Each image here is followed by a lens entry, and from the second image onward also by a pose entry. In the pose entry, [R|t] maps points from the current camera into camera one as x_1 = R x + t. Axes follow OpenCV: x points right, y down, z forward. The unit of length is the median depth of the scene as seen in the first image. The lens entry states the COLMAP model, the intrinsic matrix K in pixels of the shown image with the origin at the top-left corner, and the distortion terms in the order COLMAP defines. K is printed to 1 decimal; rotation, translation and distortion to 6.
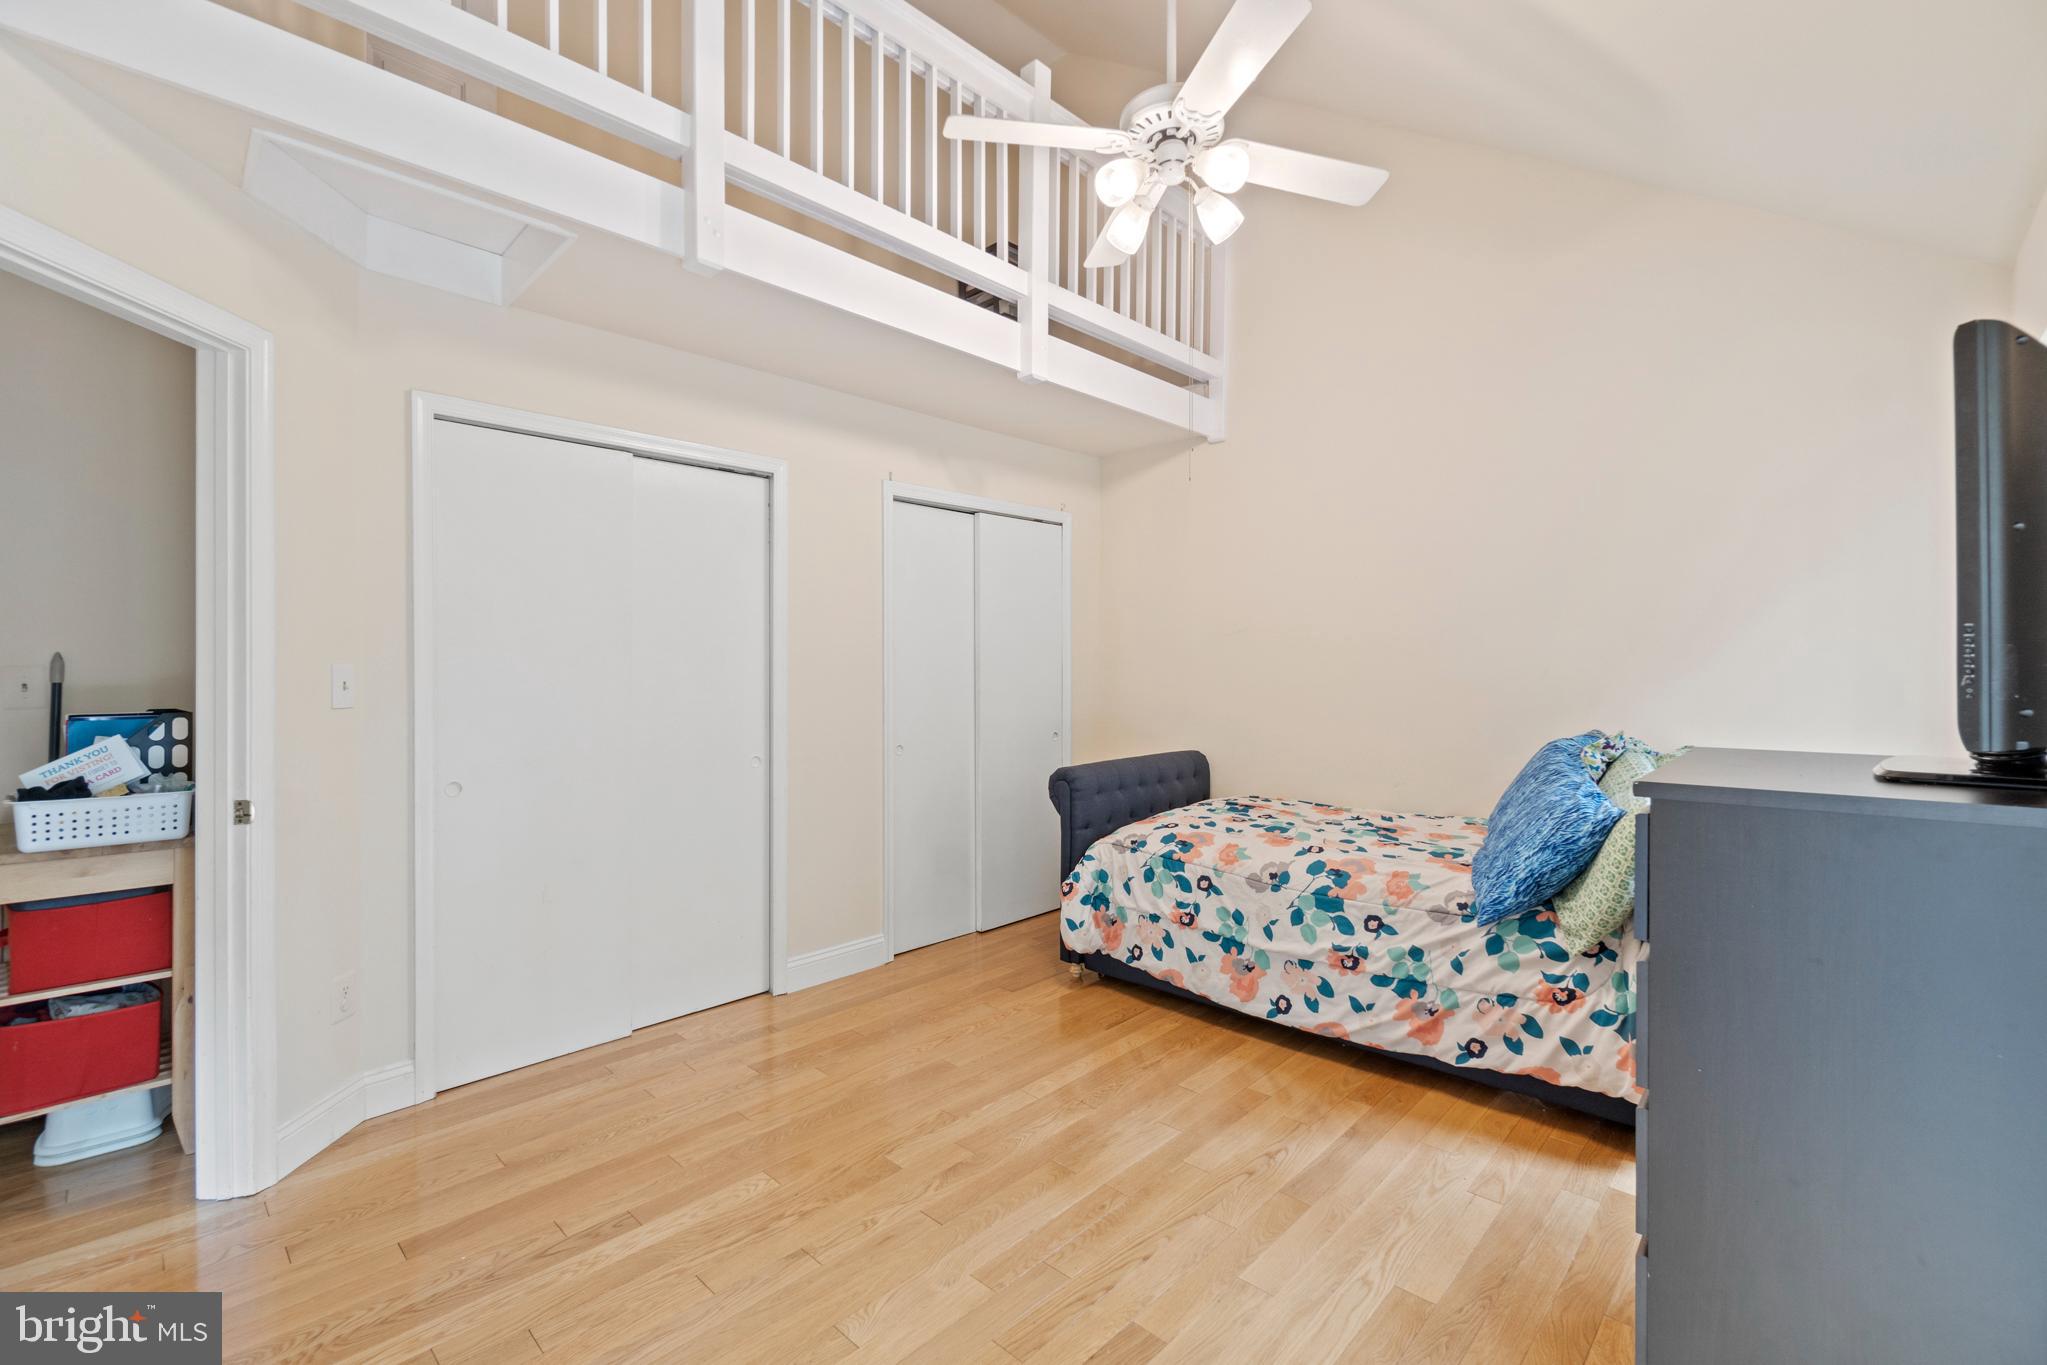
lens RADIAL K [[882.6, 0, 1018.8], [0, 882.6, 684.4], [0, 0, 1]] dist [-0.002466, 0.000189]
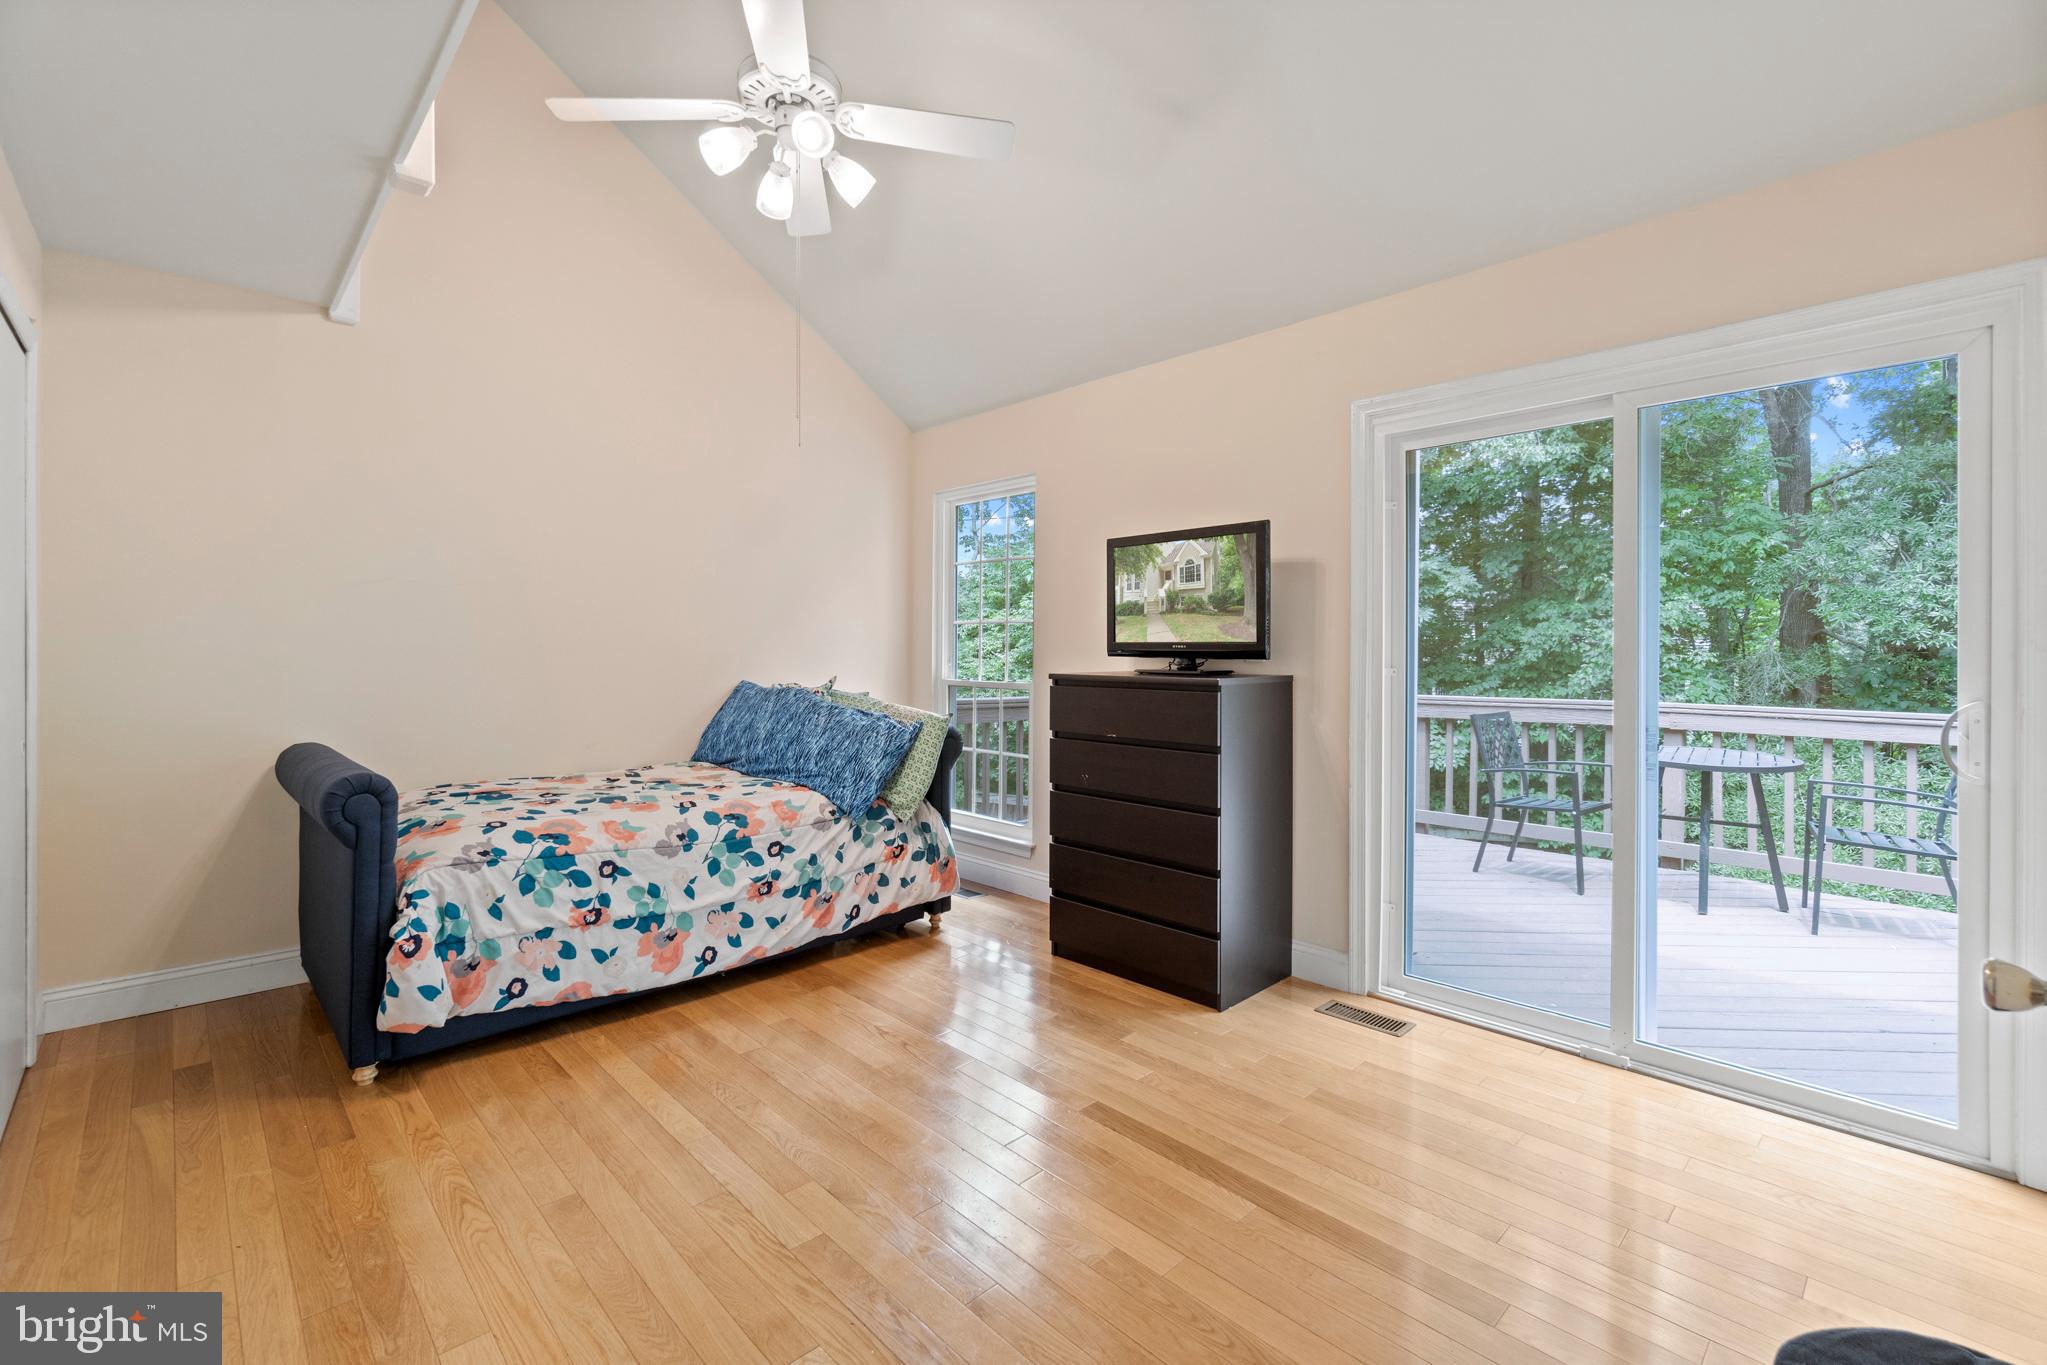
lens RADIAL K [[882.6, 0, 1028.4], [0, 882.6, 636.1], [0, 0, 1]] dist [-0.002466, 0.000189]
pose [[0.058188, -0.003519, 0.998299, -0.717690], [0.000008, 0.999994, 0.003525, -0.014564], [-0.998306, -0.000197, 0.058188, 0.574545]]
